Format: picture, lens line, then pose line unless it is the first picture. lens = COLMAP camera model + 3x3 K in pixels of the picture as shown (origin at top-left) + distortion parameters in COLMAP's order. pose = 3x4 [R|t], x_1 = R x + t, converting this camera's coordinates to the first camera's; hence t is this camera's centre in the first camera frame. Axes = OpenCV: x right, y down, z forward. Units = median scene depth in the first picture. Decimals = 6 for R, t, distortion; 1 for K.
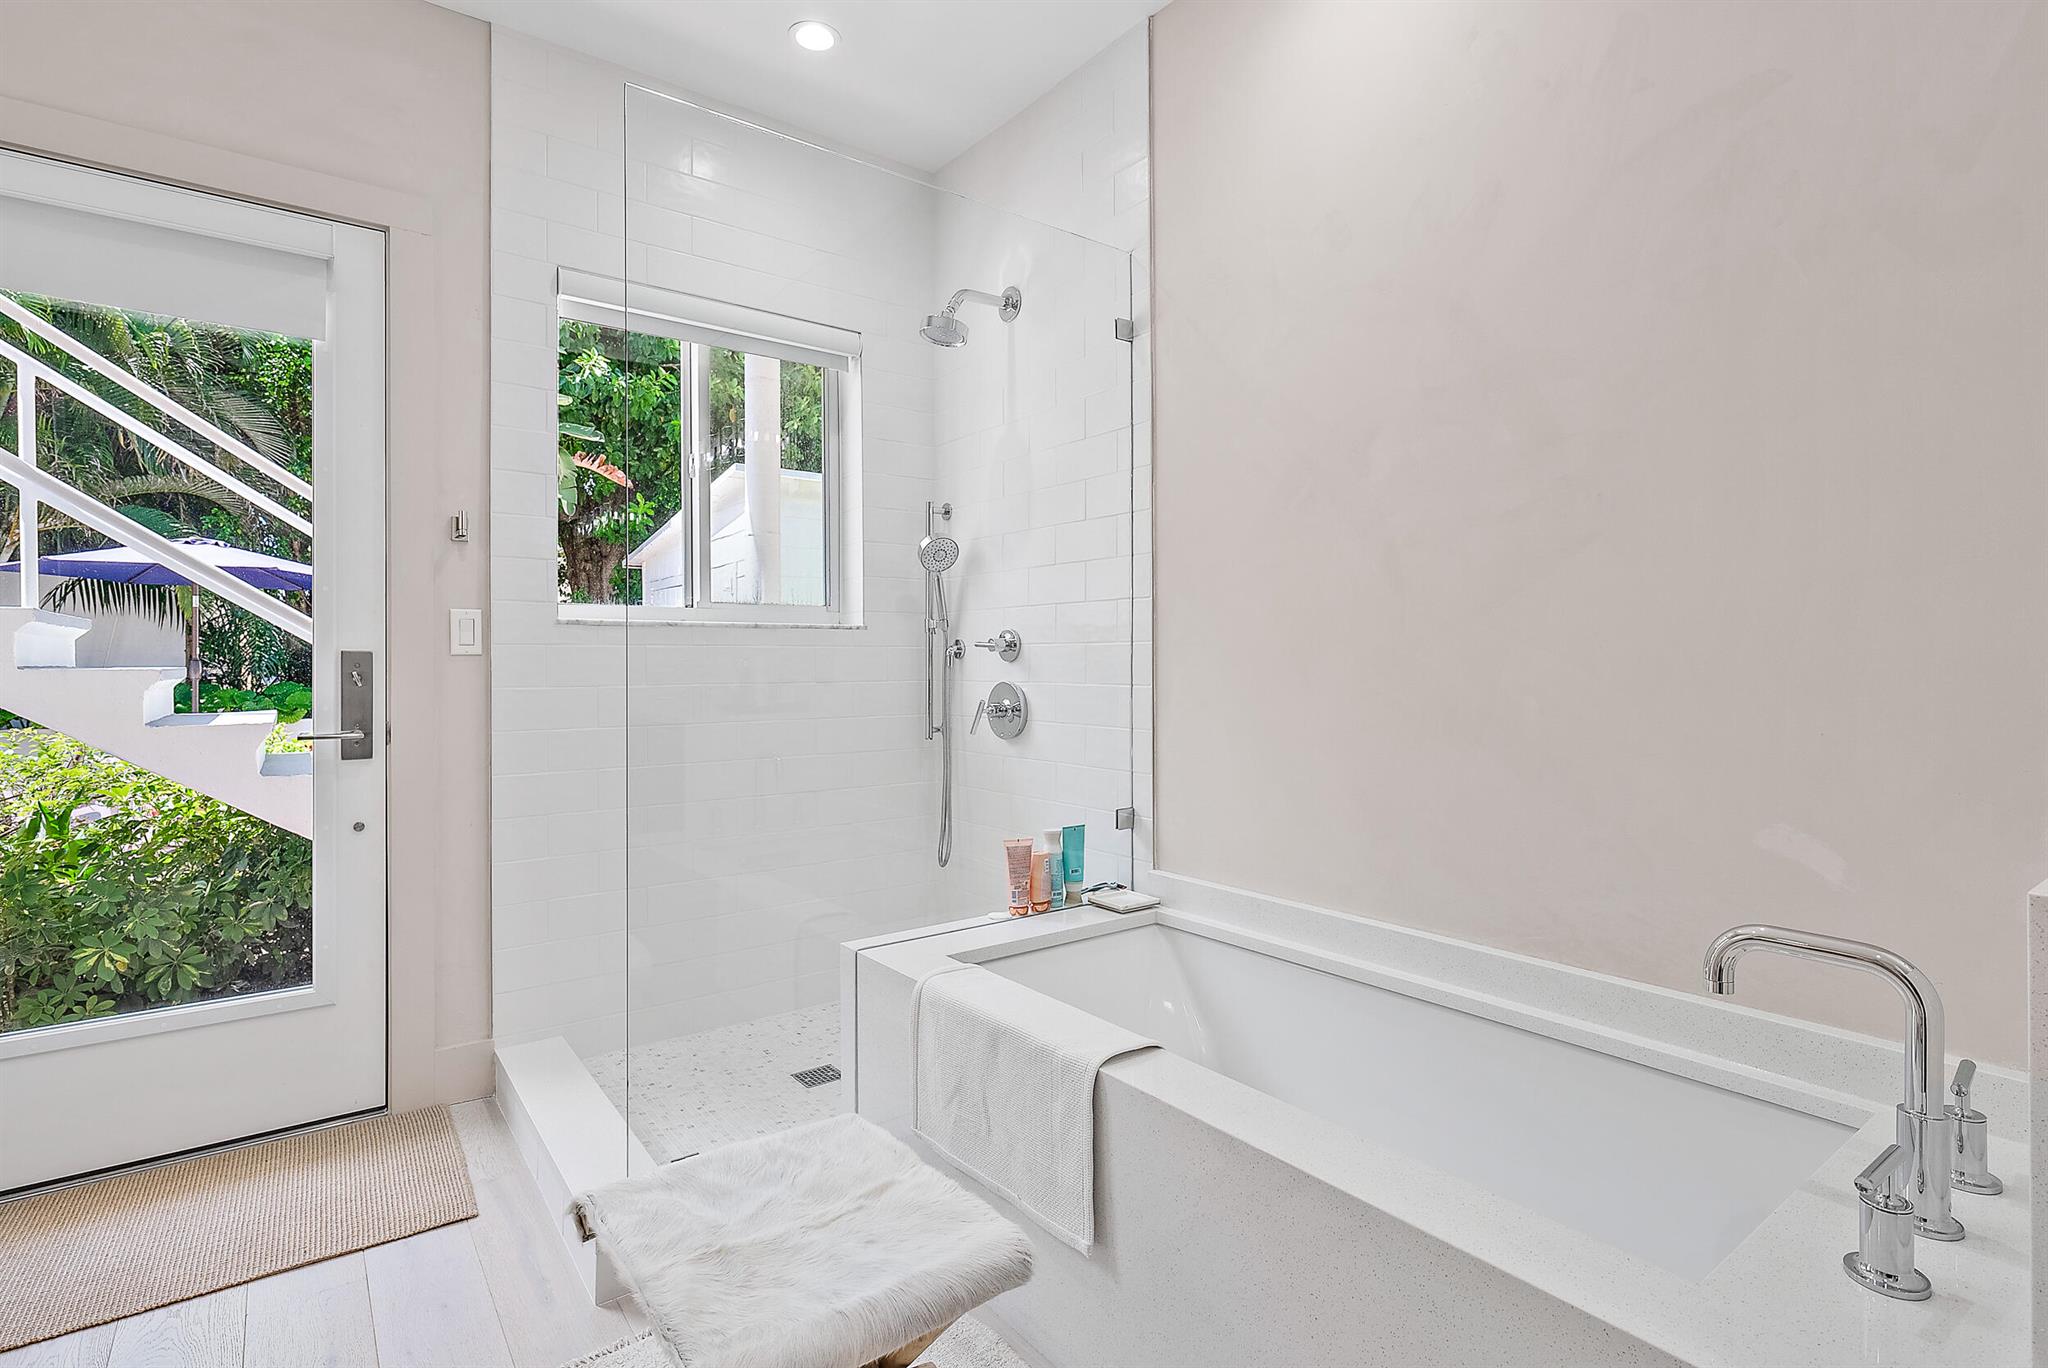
lens RADIAL K [[999.4, 0, 1023.1], [0, 999.4, 657.7], [0, 0, 1]] dist [0.000828, -0.000010]
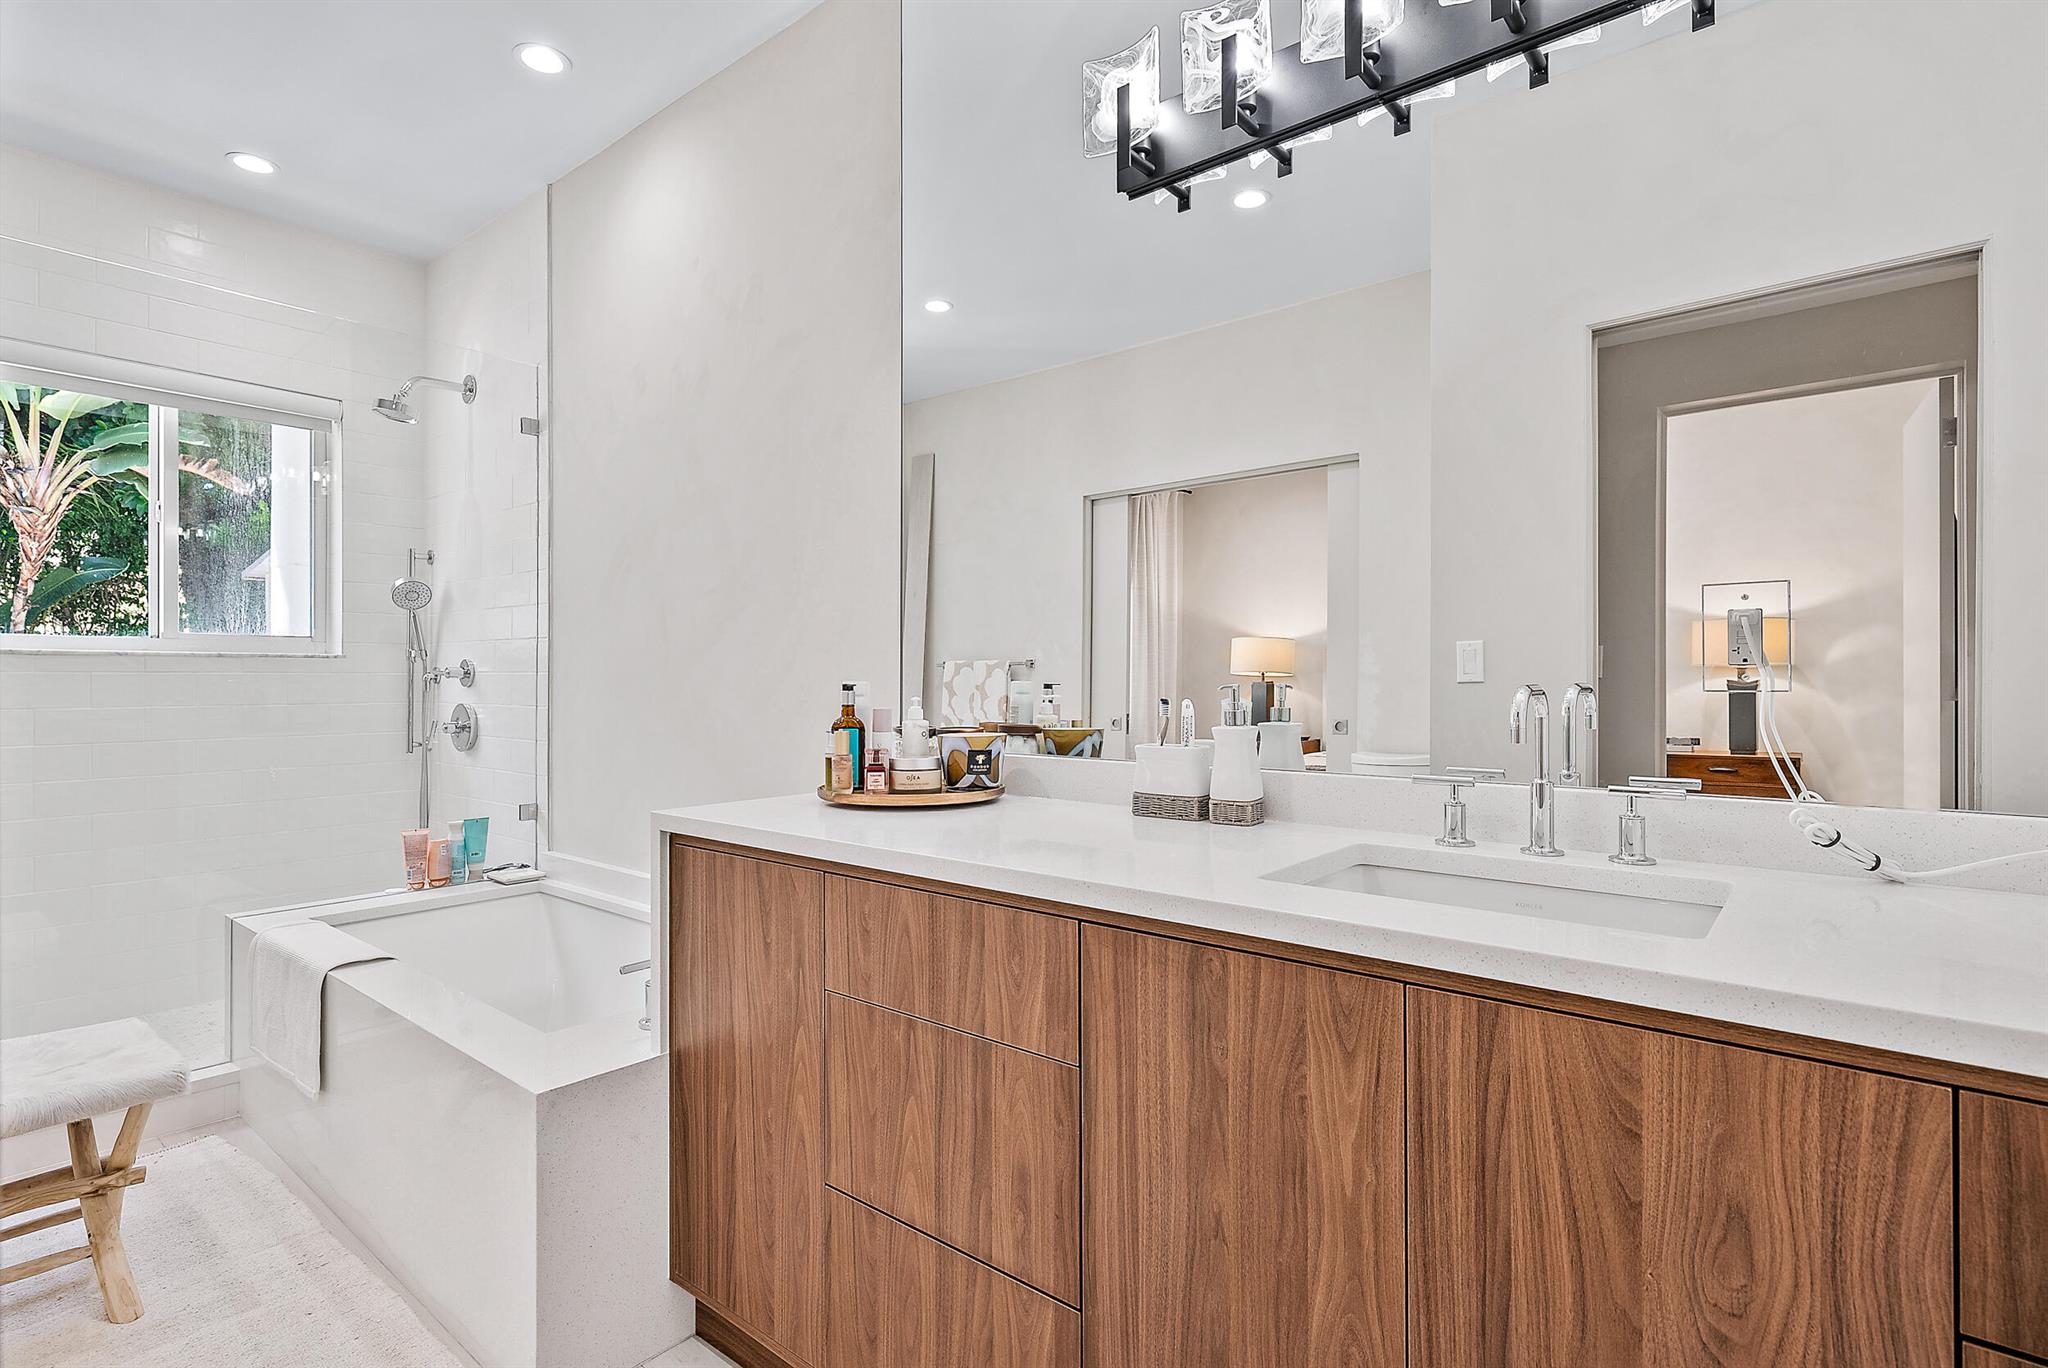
lens RADIAL K [[1007.4, 0, 1025.9], [0, 1007.4, 670.3], [0, 0, 1]] dist [0.001857, -0.000736]
pose [[0.972382, 0.005525, 0.233331, 0.390227], [-0.004311, 0.999974, -0.005713, -0.013001], [-0.233356, 0.004549, 0.972381, -0.363896]]
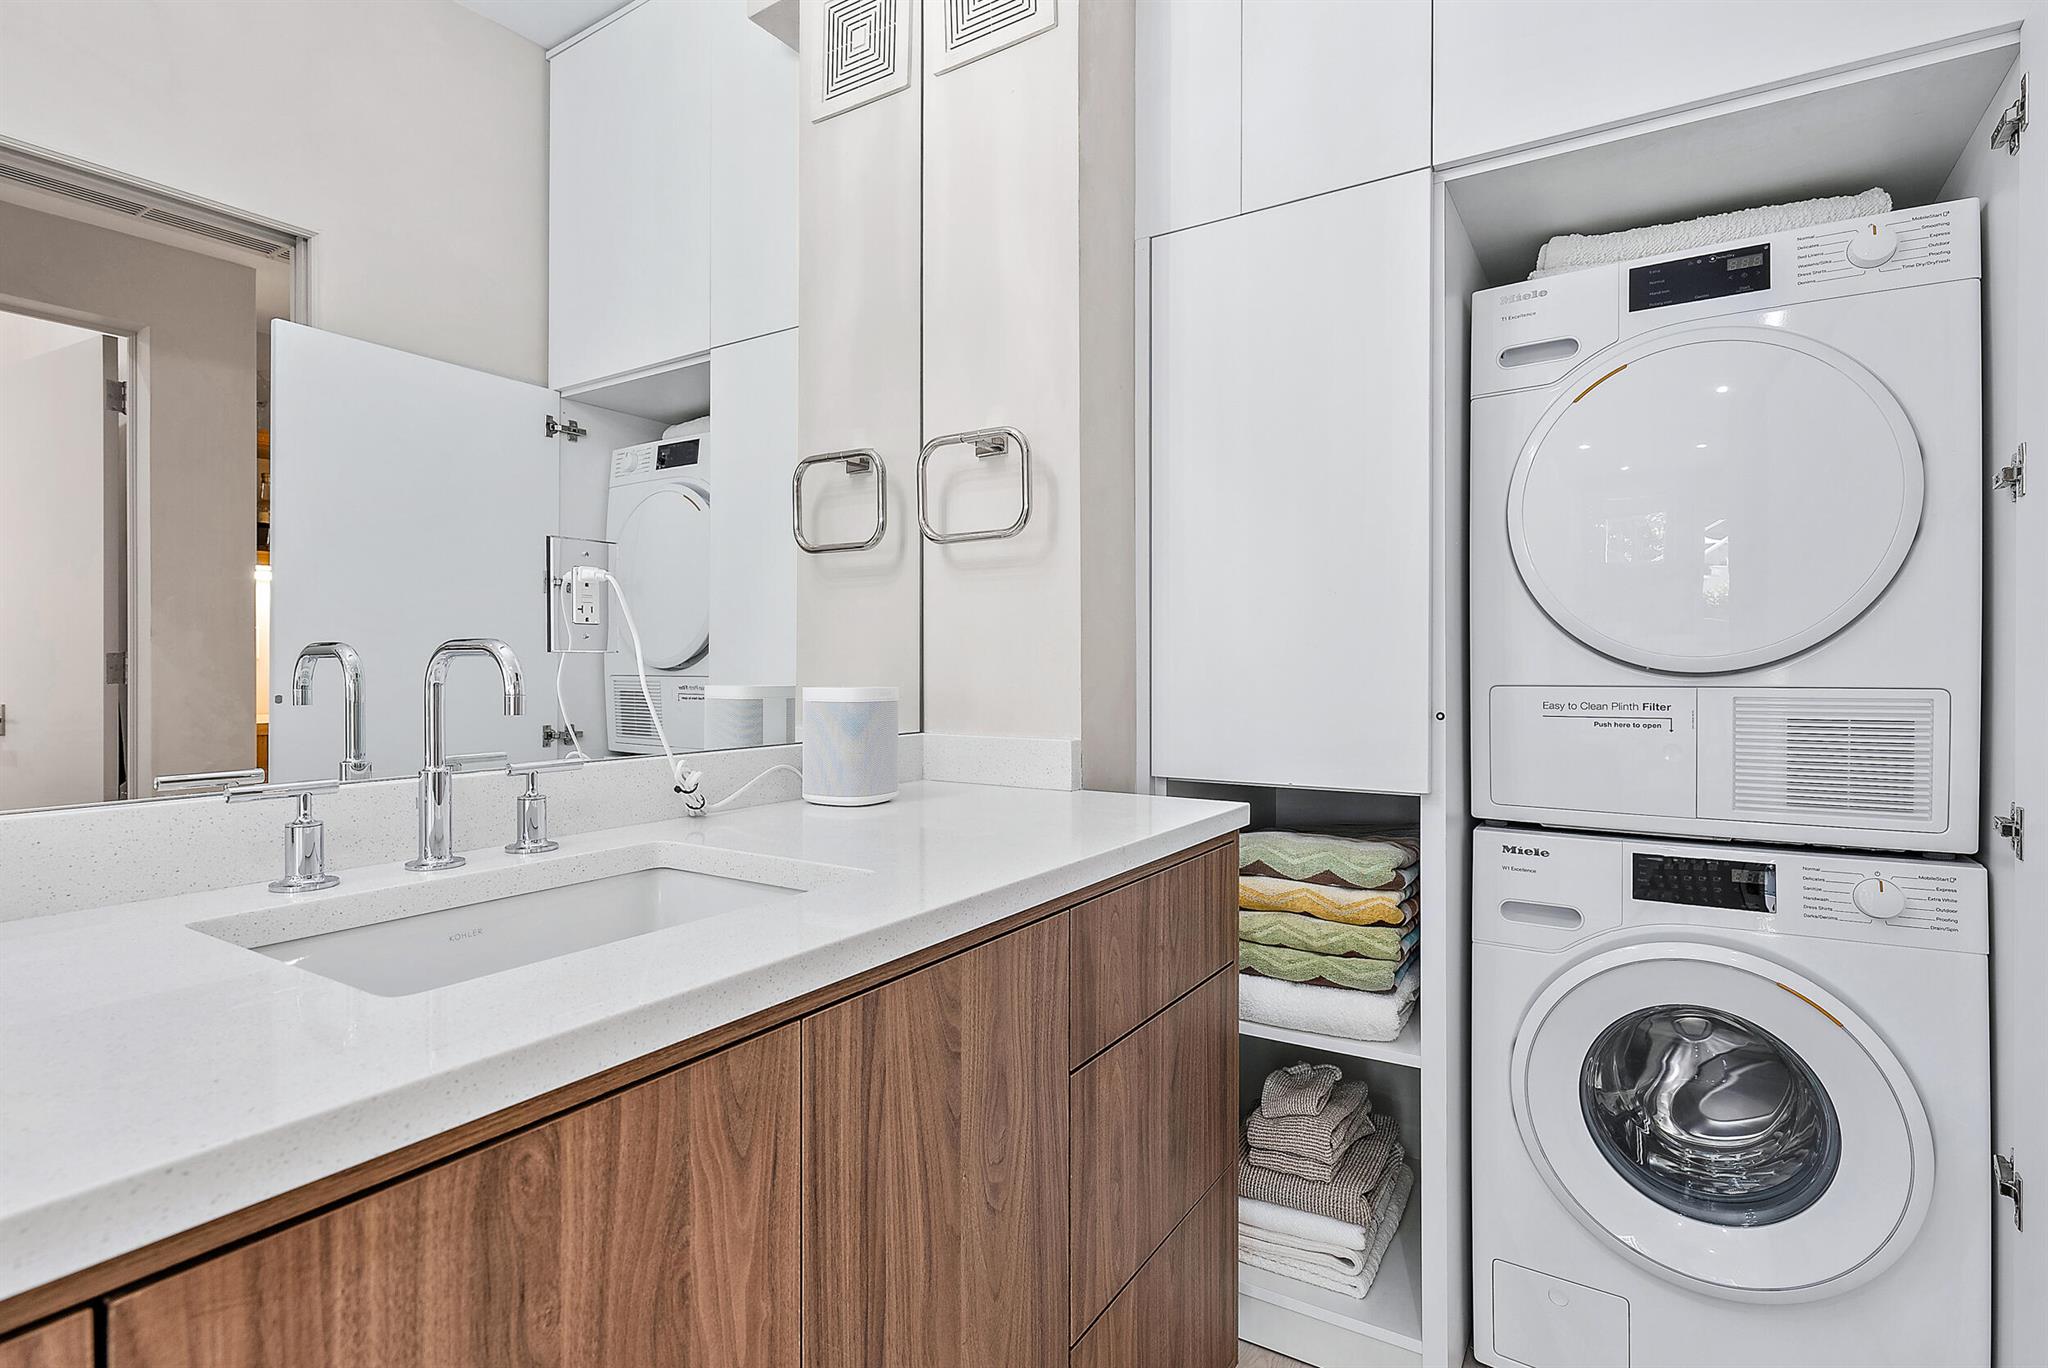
lens RADIAL K [[1007.4, 0, 1025.9], [0, 1007.4, 670.3], [0, 0, 1]] dist [0.001857, -0.000736]
pose [[-0.360061, 0.001369, 0.932928, 0.332869], [-0.001990, 0.999996, -0.002236, 0.001037], [-0.932926, -0.002661, -0.360057, -0.027361]]
